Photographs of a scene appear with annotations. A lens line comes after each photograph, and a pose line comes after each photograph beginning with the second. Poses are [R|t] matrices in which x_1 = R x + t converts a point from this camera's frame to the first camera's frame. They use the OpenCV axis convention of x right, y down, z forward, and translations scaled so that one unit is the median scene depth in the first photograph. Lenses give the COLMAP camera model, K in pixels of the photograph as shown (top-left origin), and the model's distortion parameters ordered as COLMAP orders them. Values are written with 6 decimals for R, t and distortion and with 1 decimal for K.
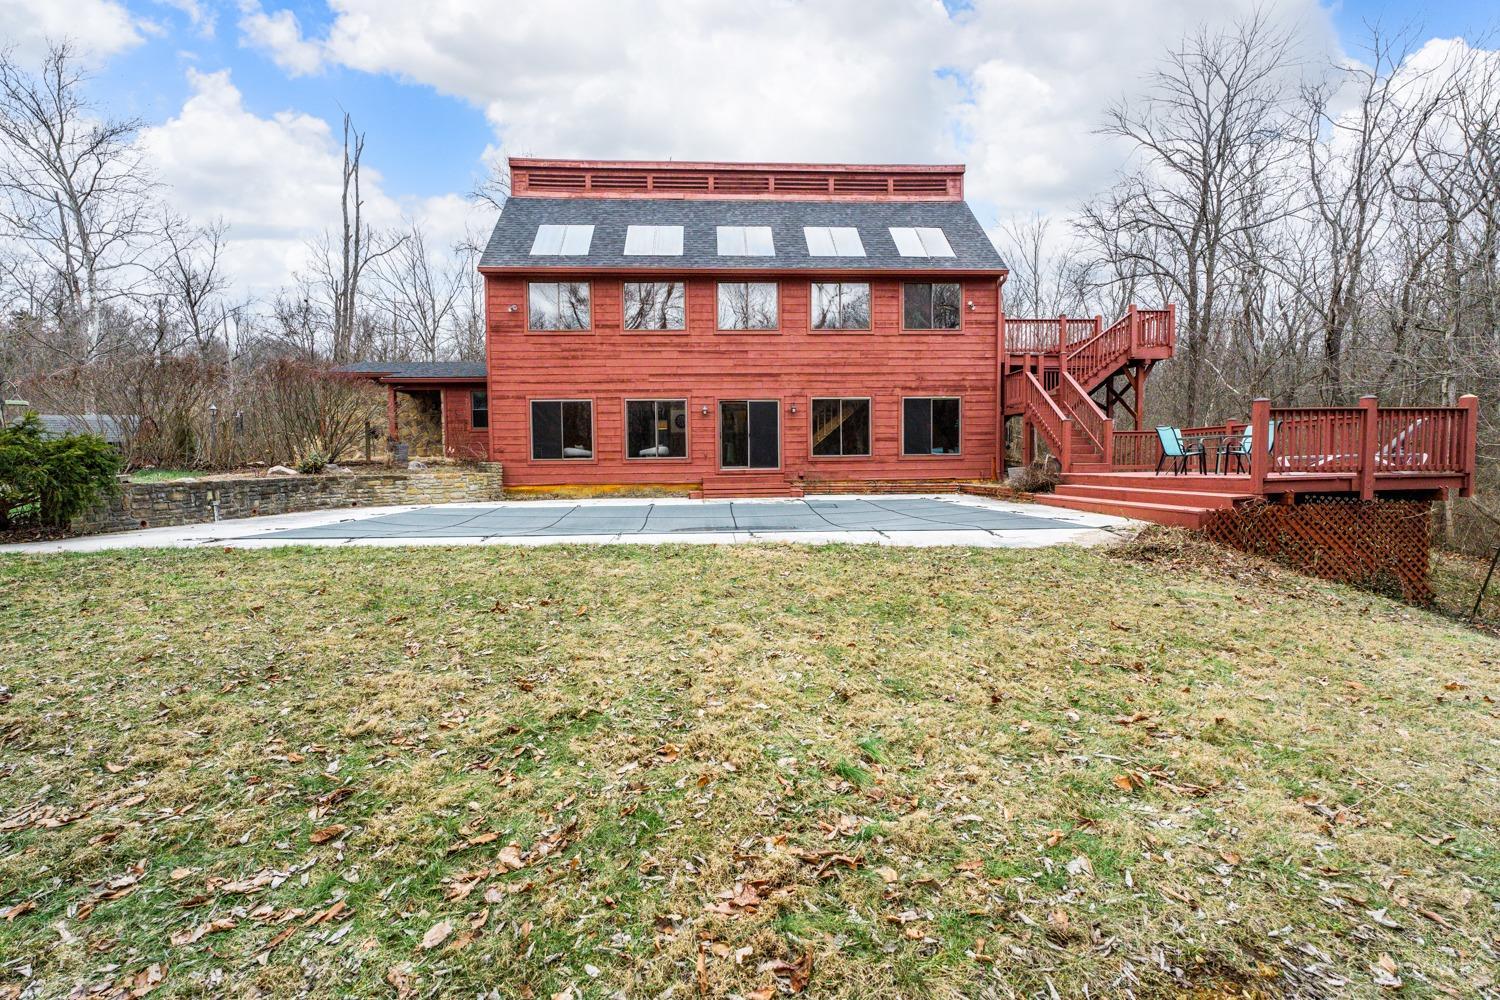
lens RADIAL K [[671.0, 0, 749.1], [0, 671.0, 501.0], [0, 0, 1]] dist [-0.002139, -0.000321]
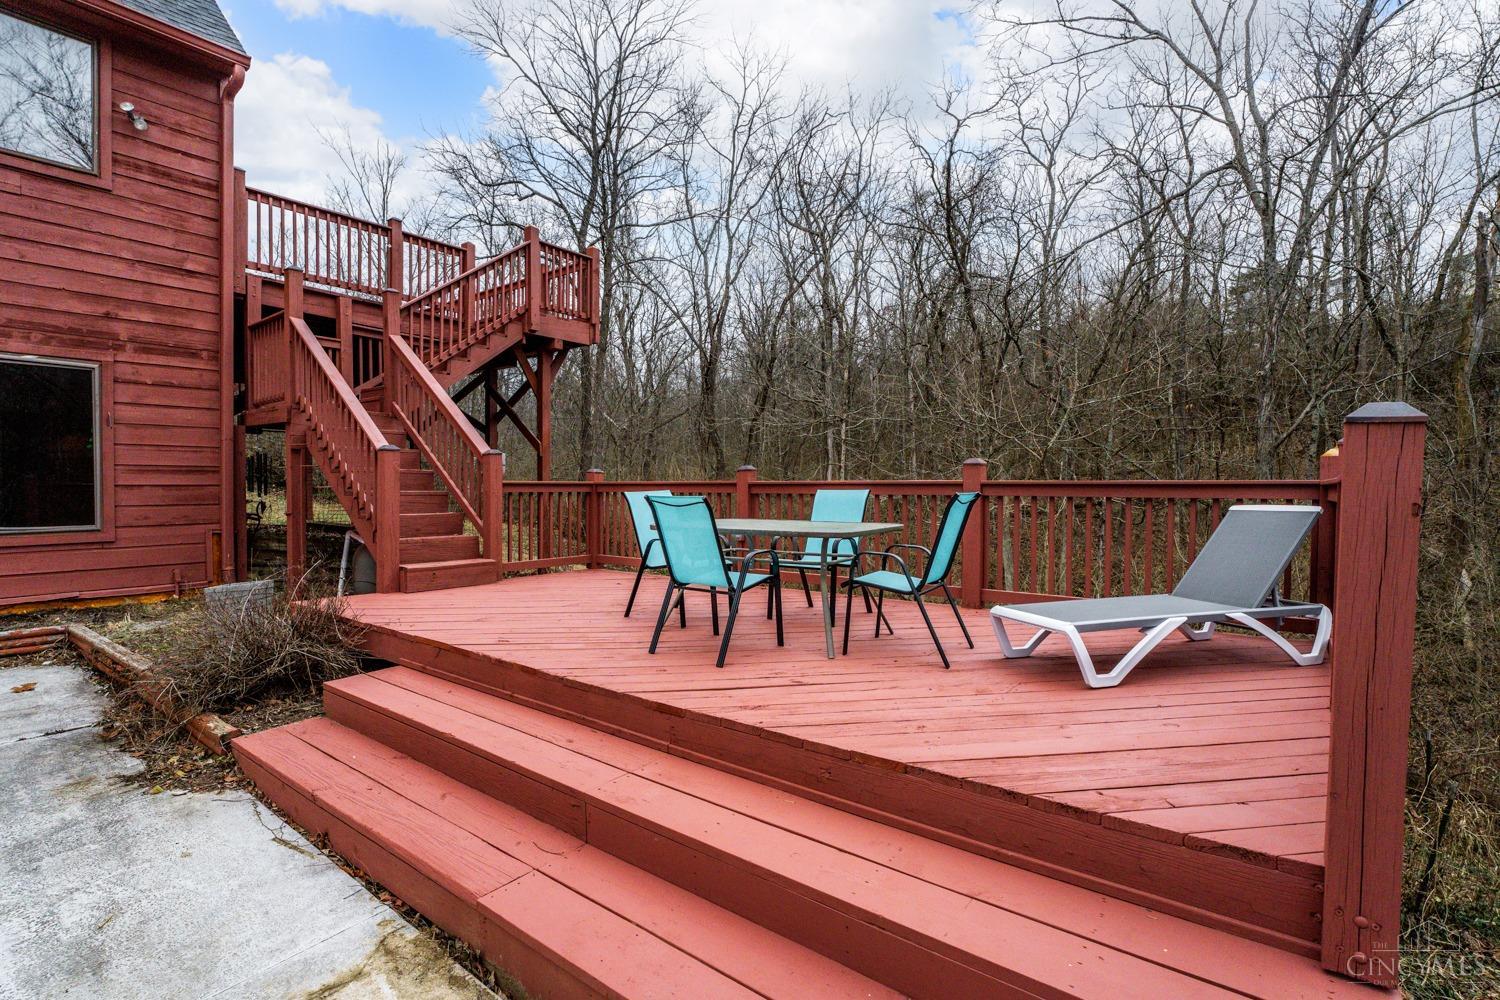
lens RADIAL K [[735.1, 0, 752.7], [0, 735.1, 503.6], [0, 0, 1]] dist [-0.002186, -0.000521]
pose [[0.668165, -0.002195, 0.744010, 0.259415], [0.027227, 0.999398, -0.021504, -0.064601], [-0.743515, 0.034625, 0.667823, 0.491279]]
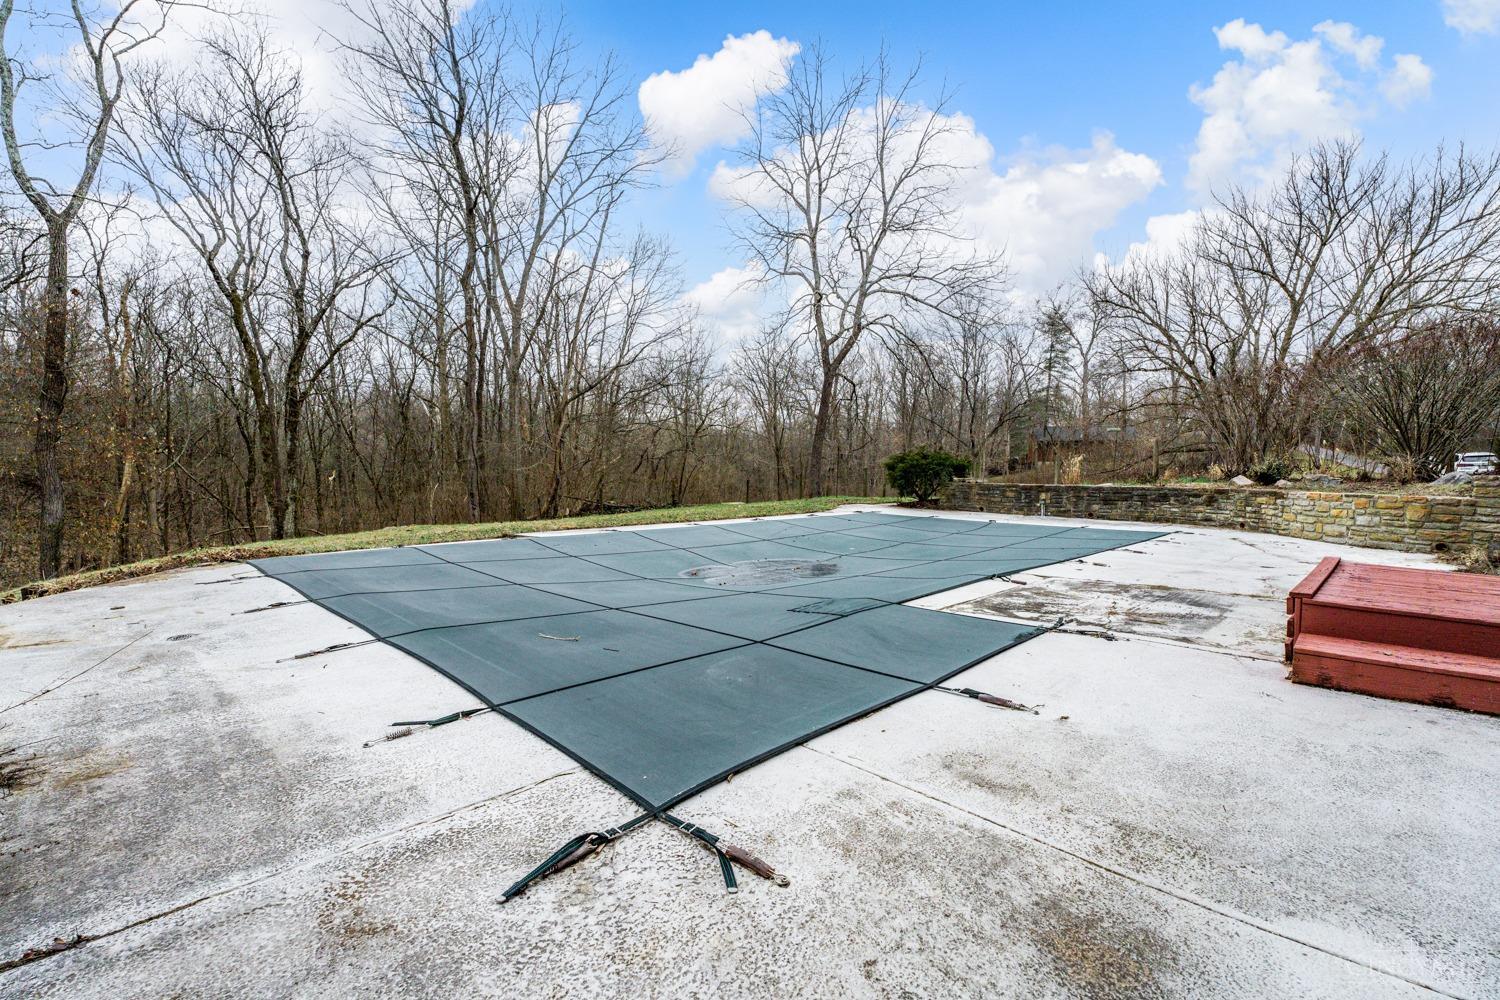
lens RADIAL K [[671.0, 0, 750.4], [0, 671.0, 500.0], [0, 0, 1]] dist [-0.002139, -0.000321]
pose [[-0.746612, 0.033408, -0.664420, 0.275363], [-0.041031, 0.994524, 0.096113, -0.058546], [0.663993, 0.099021, -0.741153, 0.915498]]
